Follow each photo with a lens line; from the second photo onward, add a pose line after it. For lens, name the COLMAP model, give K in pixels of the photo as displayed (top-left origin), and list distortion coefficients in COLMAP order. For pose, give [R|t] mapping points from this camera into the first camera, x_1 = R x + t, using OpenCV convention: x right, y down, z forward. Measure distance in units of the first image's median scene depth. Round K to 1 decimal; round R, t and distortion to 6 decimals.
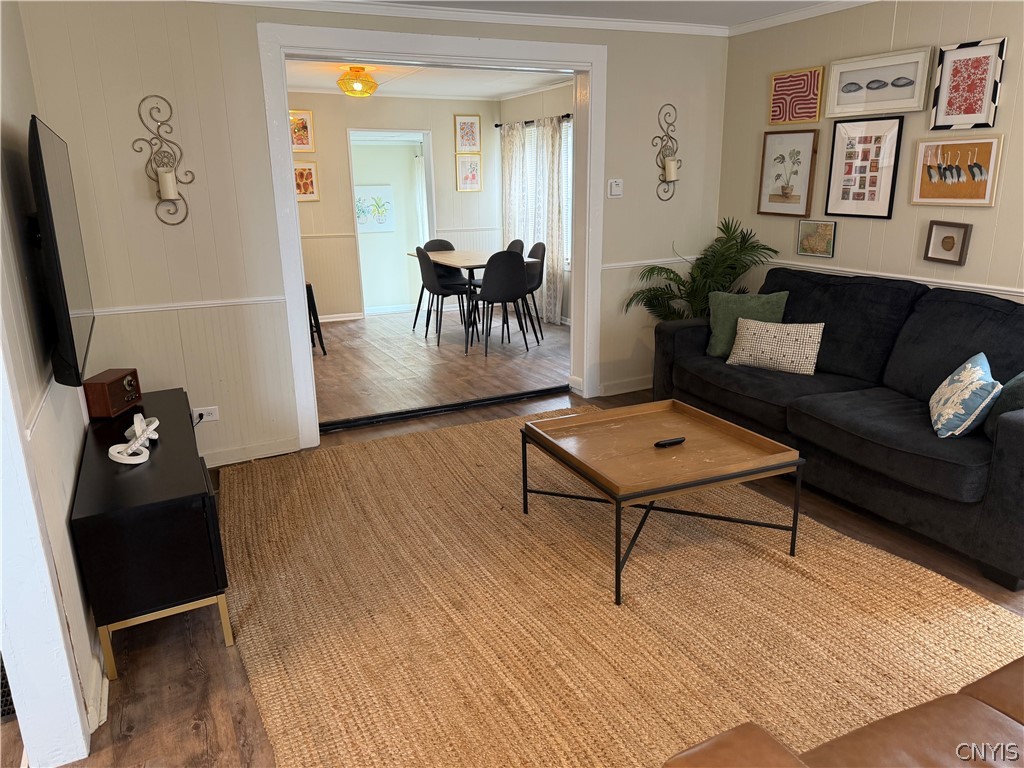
lens RADIAL K [[725.1, 0, 504.5], [0, 725.1, 389.4], [0, 0, 1]] dist [0.078543, -0.105928]
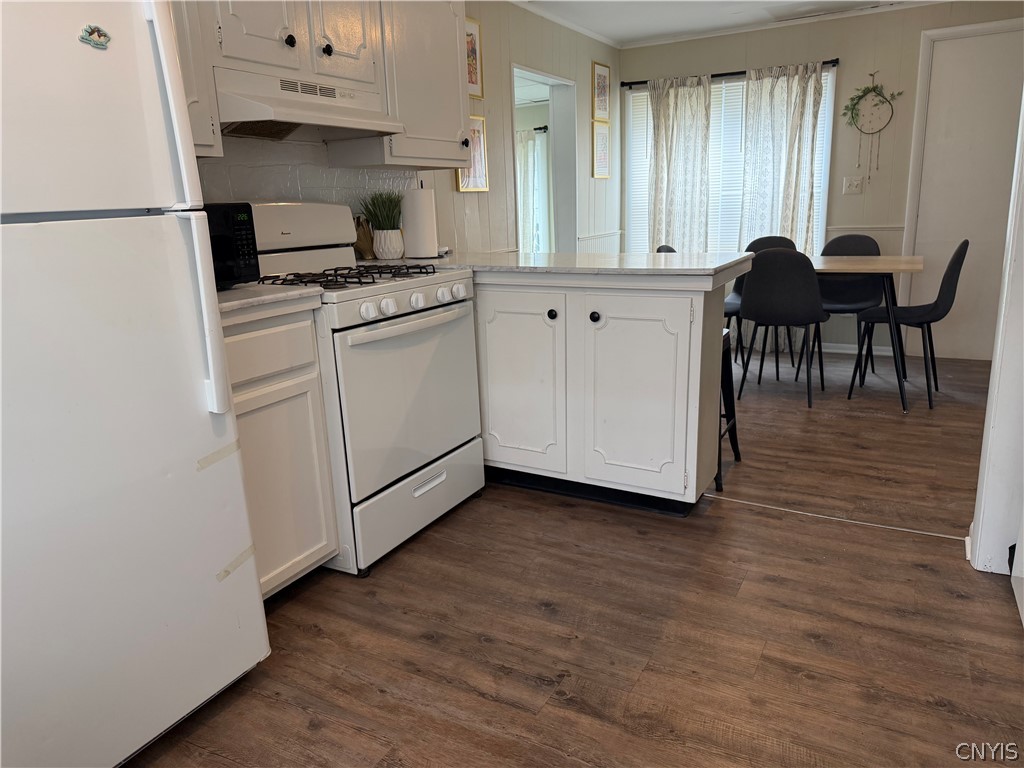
lens RADIAL K [[725.1, 0, 511.1], [0, 725.1, 381.8], [0, 0, 1]] dist [0.078543, -0.105928]
pose [[0.822237, -0.156792, 0.547122, -0.564973], [0.182139, 0.983240, 0.008046, -0.117310], [-0.539213, 0.093036, 0.837014, 0.543481]]
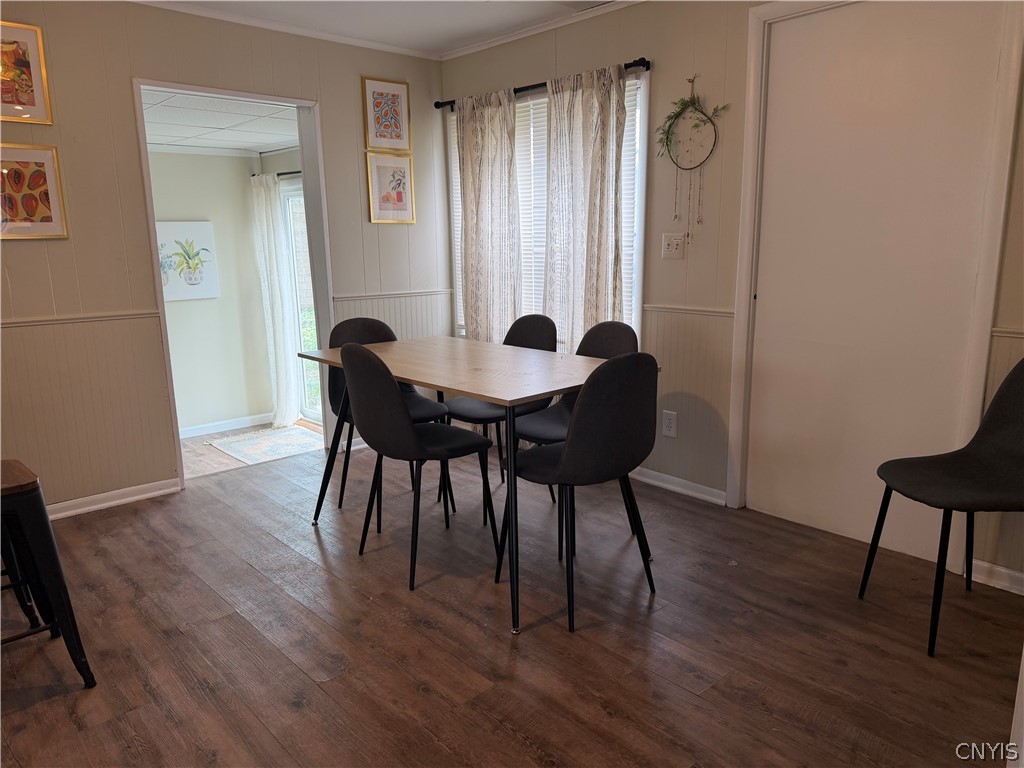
lens RADIAL K [[725.1, 0, 518.4], [0, 725.1, 381.6], [0, 0, 1]] dist [0.078543, -0.105928]
pose [[0.958263, -0.051293, 0.281249, -0.125804], [0.075168, 0.994364, -0.074761, -0.122528], [-0.275829, 0.092781, 0.956718, 0.526506]]
